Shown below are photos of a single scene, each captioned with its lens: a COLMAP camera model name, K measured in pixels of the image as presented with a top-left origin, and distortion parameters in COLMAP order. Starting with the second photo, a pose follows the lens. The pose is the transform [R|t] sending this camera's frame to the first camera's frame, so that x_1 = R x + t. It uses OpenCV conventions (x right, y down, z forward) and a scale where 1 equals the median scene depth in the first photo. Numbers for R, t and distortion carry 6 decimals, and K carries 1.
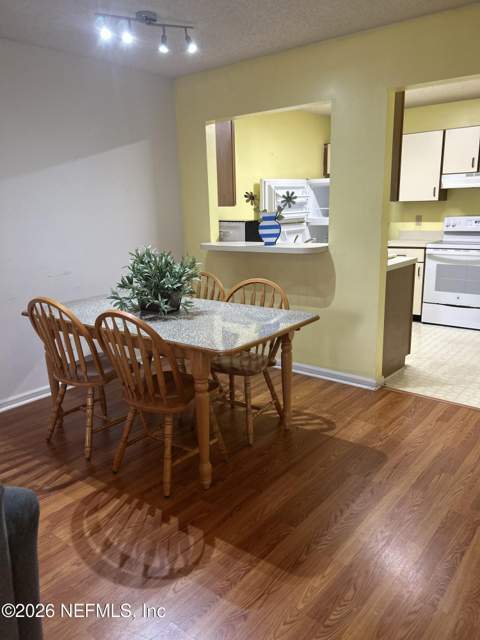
lens RADIAL K [[480.3, 0, 240.0], [0, 480.3, 320.0], [0, 0, 1]] dist [0.040528, -0.067053]
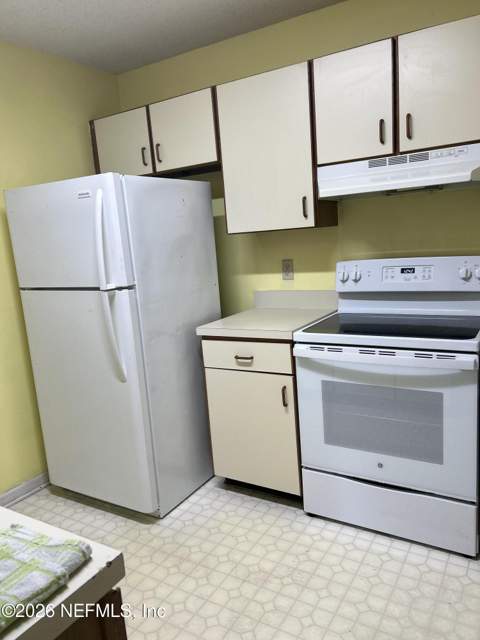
lens RADIAL K [[480.3, 0, 240.0], [0, 480.3, 320.0], [0, 0, 1]] dist [0.040528, -0.067053]
pose [[0.990558, -0.070754, 0.117429, 0.287638], [0.078051, 0.995217, -0.058745, -0.144251], [-0.112711, 0.067356, 0.991342, 0.586587]]
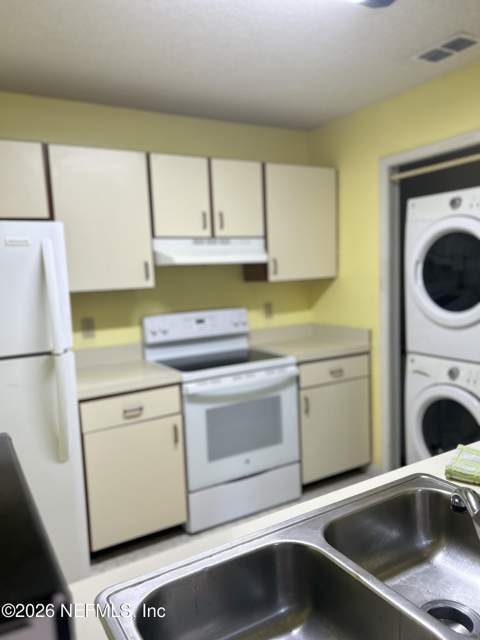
lens RADIAL K [[480.3, 0, 240.0], [0, 480.3, 320.0], [0, 0, 1]] dist [0.040528, -0.067053]
pose [[0.355863, -0.087310, 0.930451, -0.034023], [0.249170, 0.968450, -0.004422, -0.189768], [-0.900708, 0.233414, 0.366391, 0.742957]]
